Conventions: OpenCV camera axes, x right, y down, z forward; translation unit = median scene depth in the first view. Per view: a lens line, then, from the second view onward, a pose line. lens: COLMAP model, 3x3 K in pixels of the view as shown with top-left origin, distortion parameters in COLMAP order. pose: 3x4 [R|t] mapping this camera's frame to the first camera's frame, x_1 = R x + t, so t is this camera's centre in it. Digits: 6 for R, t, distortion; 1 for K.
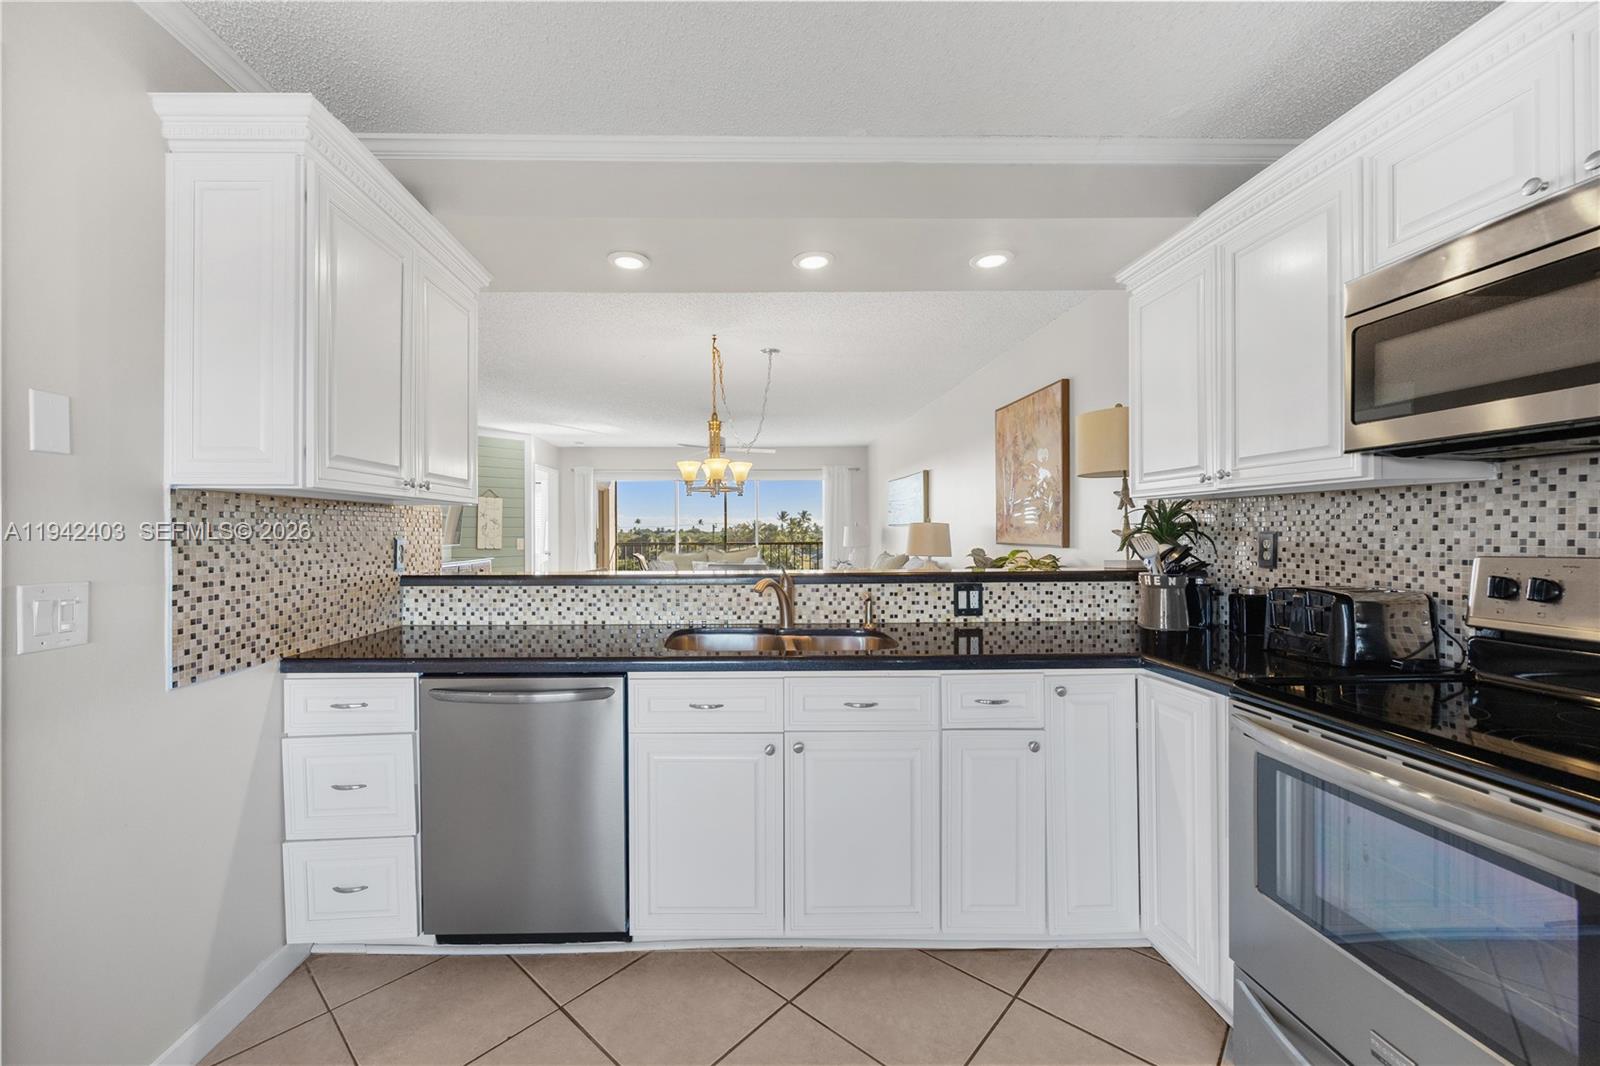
lens RADIAL K [[652.7, 0, 760.5], [0, 652.7, 536.3], [0, 0, 1]] dist [0.002353, -0.000500]
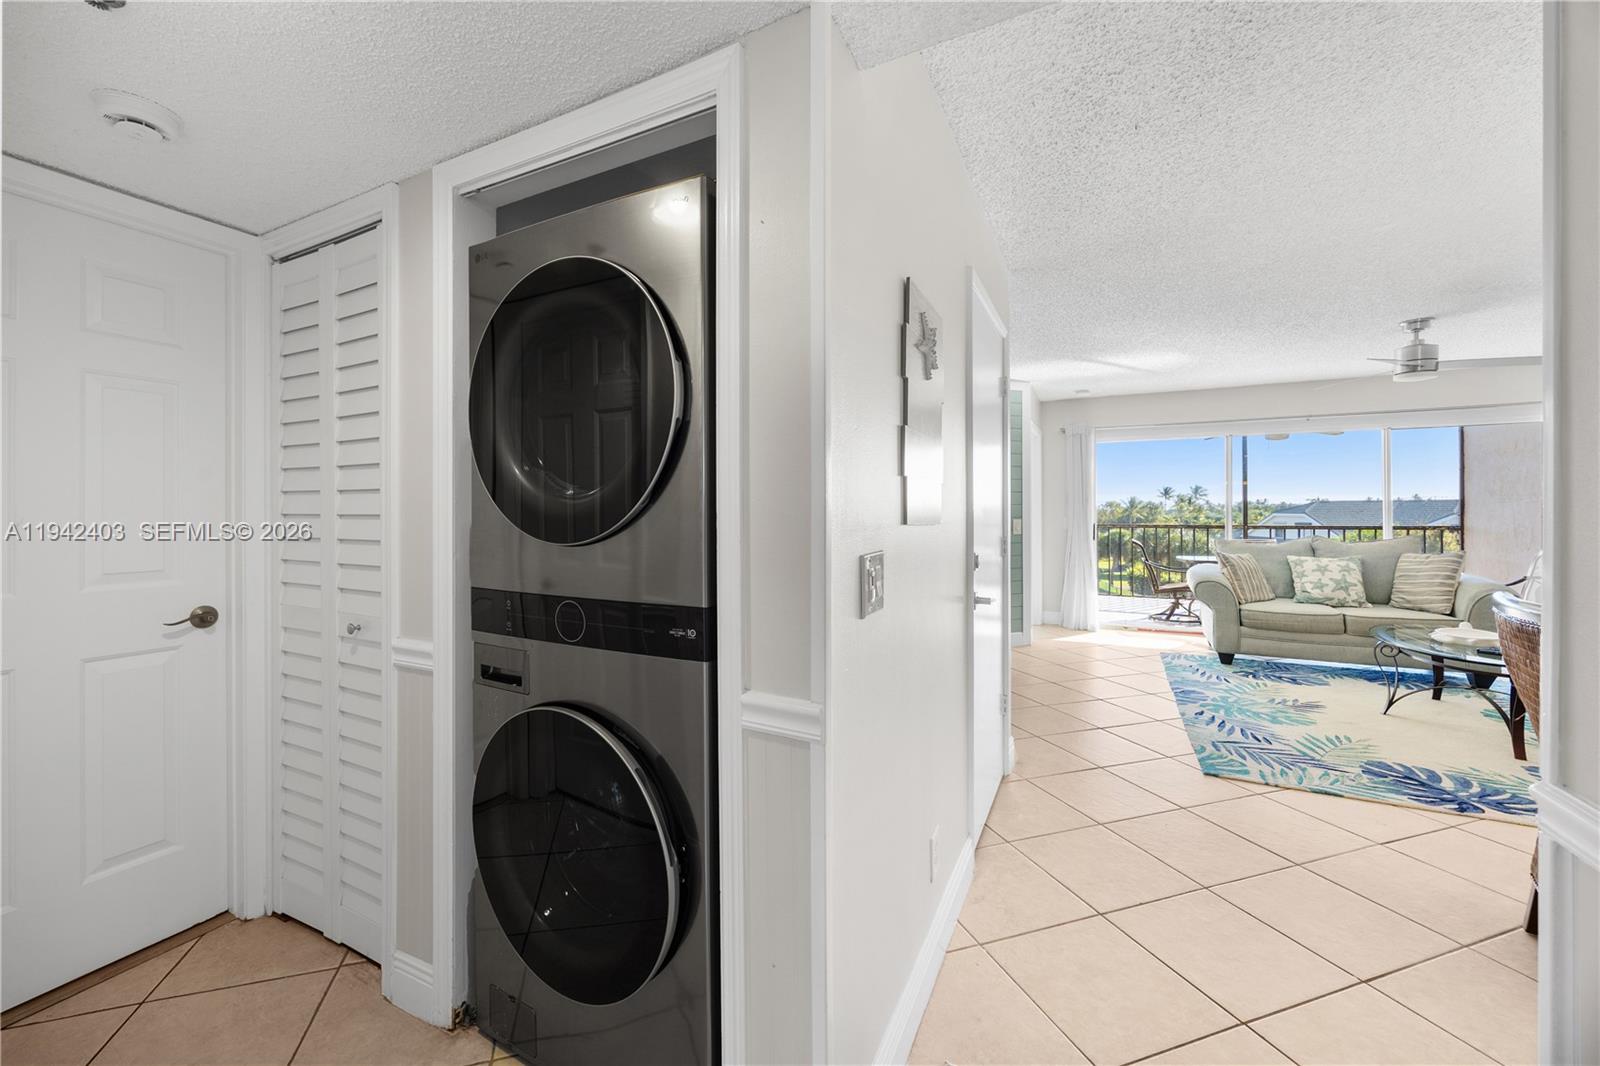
lens RADIAL K [[627.6, 0, 765.8], [0, 627.6, 510.2], [0, 0, 1]] dist [0.000114, 0.001581]
pose [[0.881942, 0.000443, -0.471358, -0.954395], [-0.003791, 0.999974, -0.006154, -0.005246], [0.471343, 0.007215, 0.881920, 0.733795]]
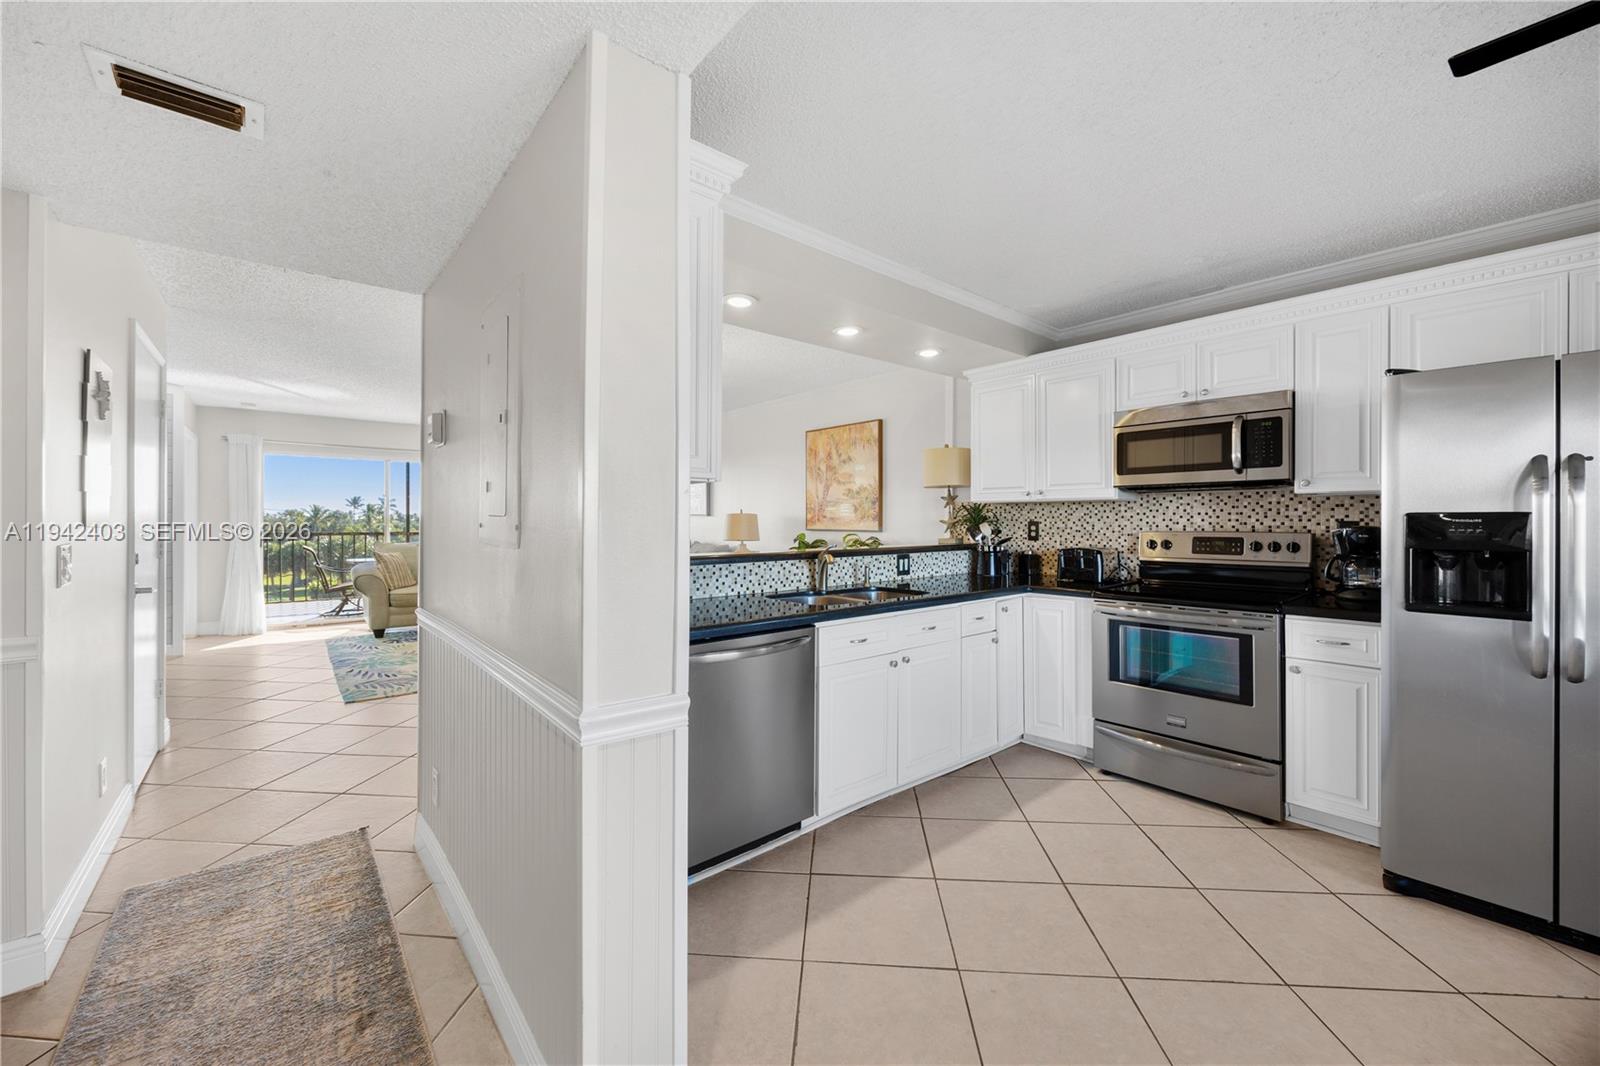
lens RADIAL K [[627.6, 0, 803.7], [0, 627.6, 521.3], [0, 0, 1]] dist [0.000114, 0.001581]
pose [[0.767127, 0.003831, 0.641484, -0.920080], [0.000360, 0.999979, -0.006403, 0.003941], [-0.641495, 0.005143, 0.767110, 0.012159]]
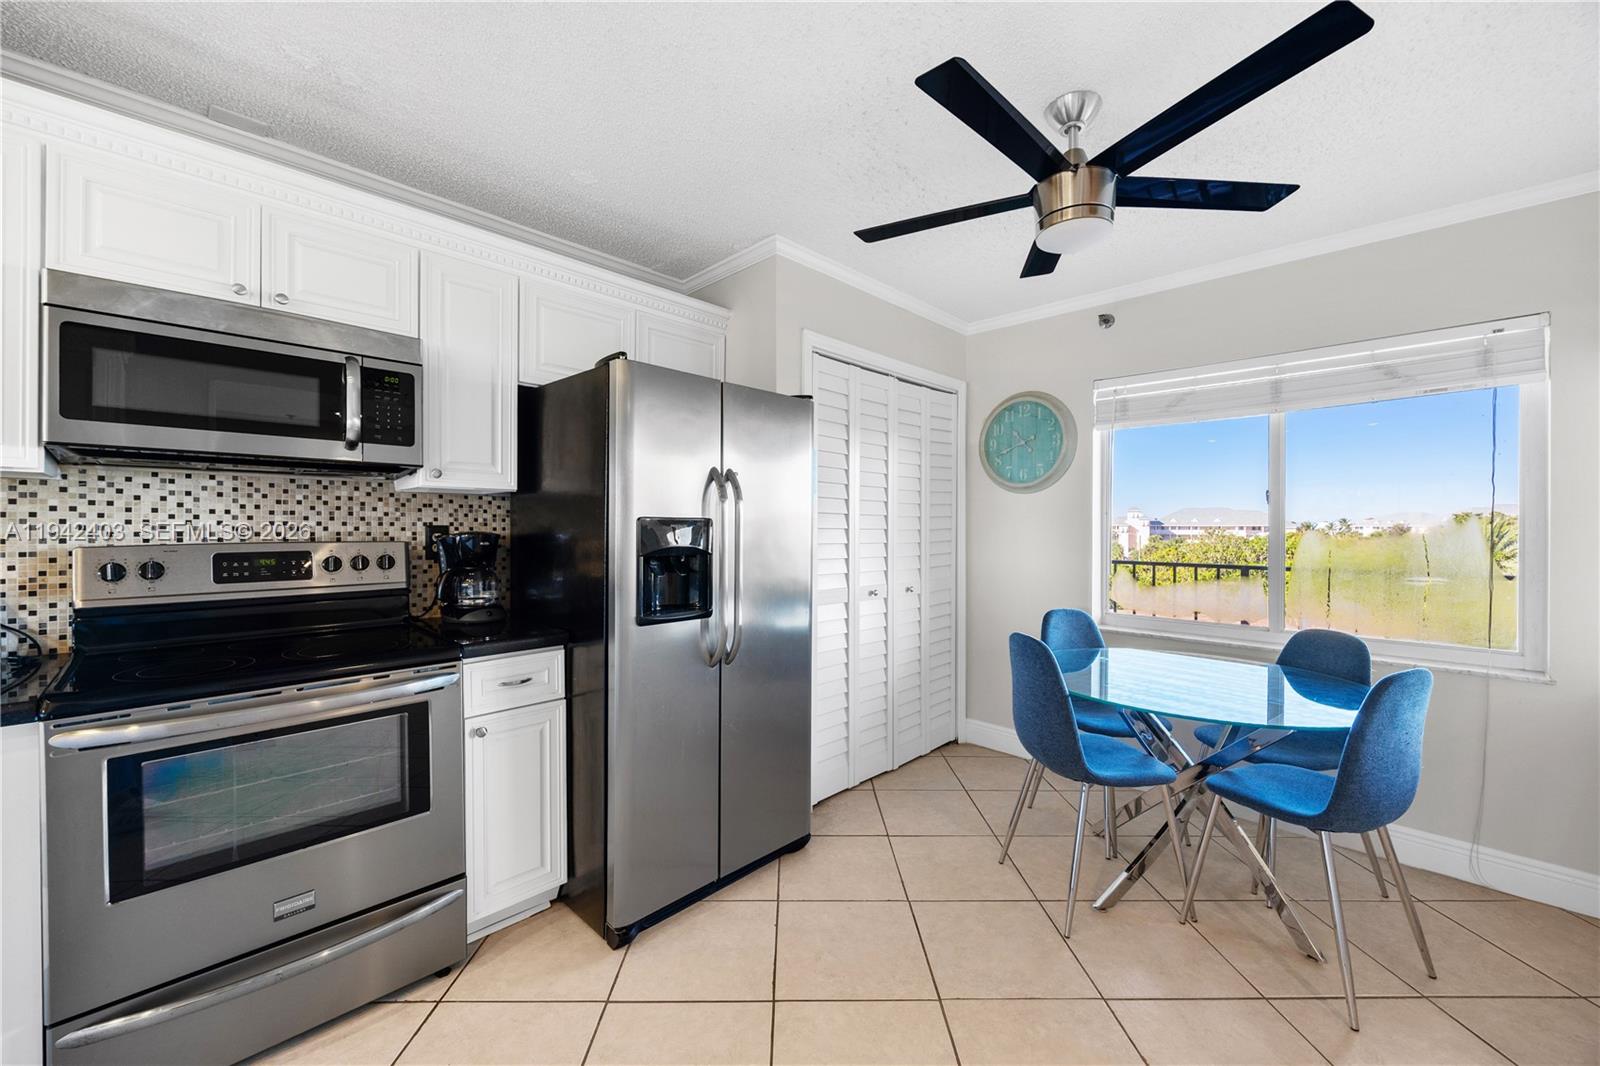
lens RADIAL K [[627.6, 0, 802.1], [0, 627.6, 528.7], [0, 0, 1]] dist [0.000114, 0.001581]
pose [[-0.706600, -0.003496, 0.707605, -0.378736], [0.001025, 0.999982, 0.005963, -0.004763], [-0.707612, 0.004939, -0.706583, 0.600179]]
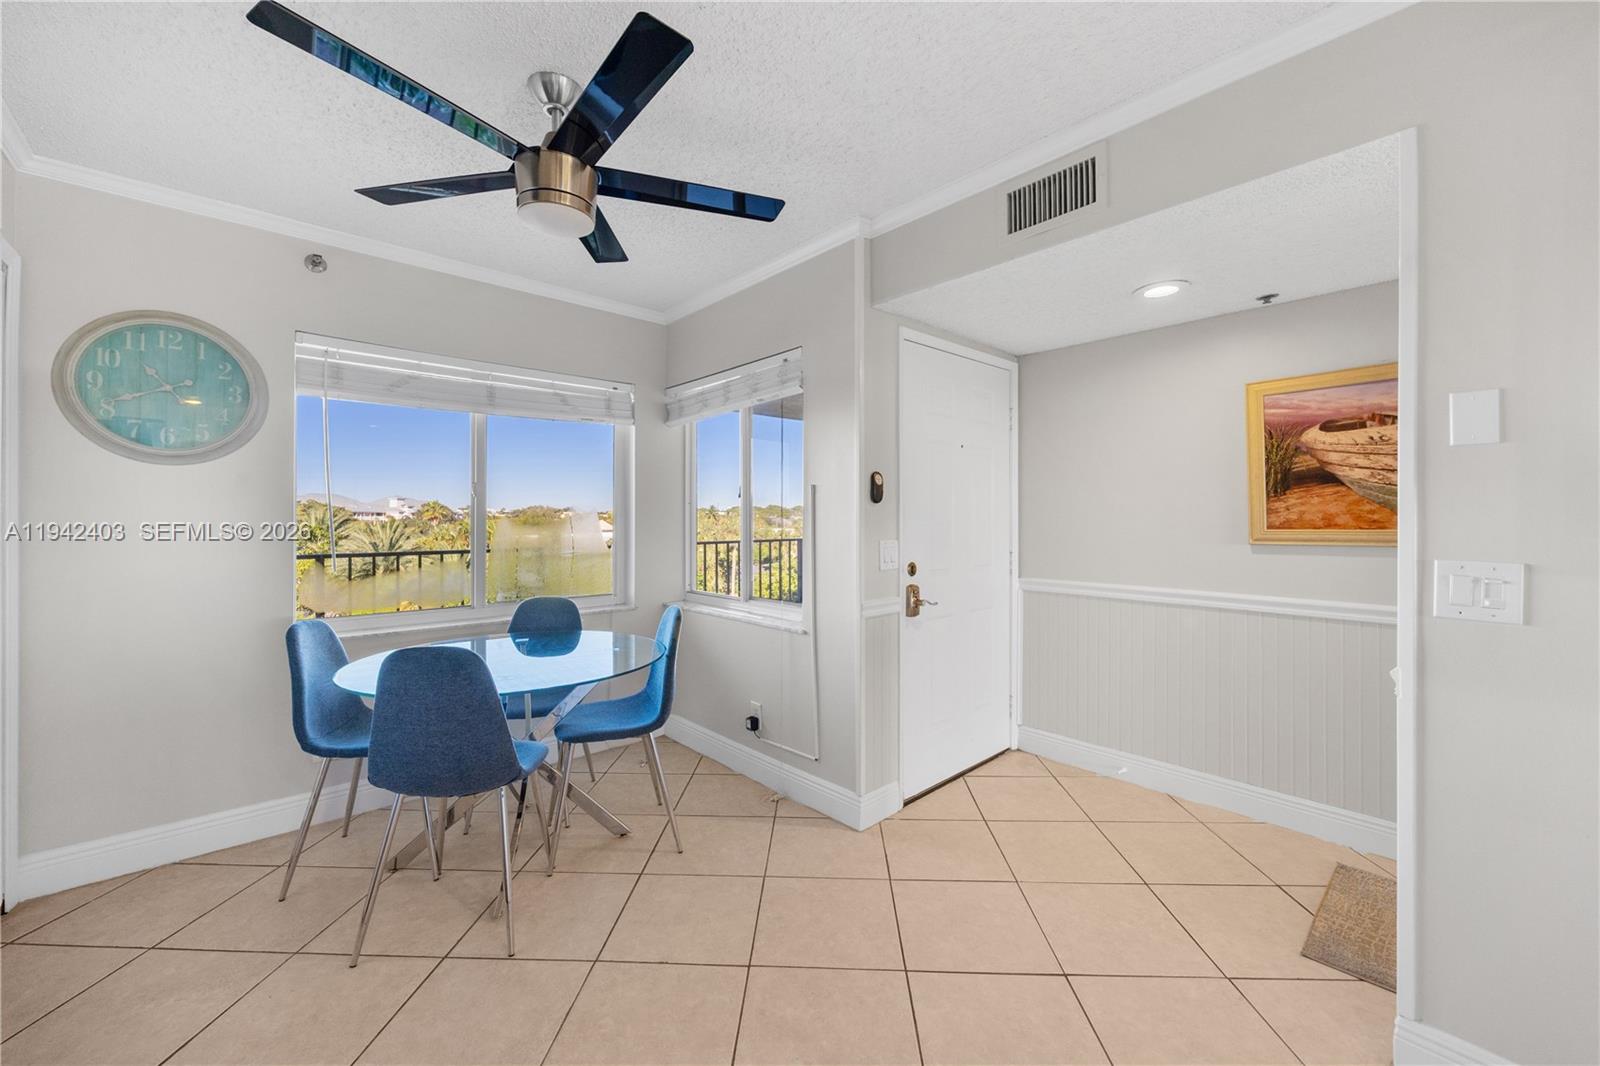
lens RADIAL K [[627.6, 0, 806.1], [0, 627.6, 513.6], [0, 0, 1]] dist [0.000114, 0.001581]
pose [[-0.742535, -0.002431, -0.669802, 0.239920], [-0.005555, 0.999981, 0.002528, -0.009049], [0.669784, 0.005598, -0.742535, 0.583973]]
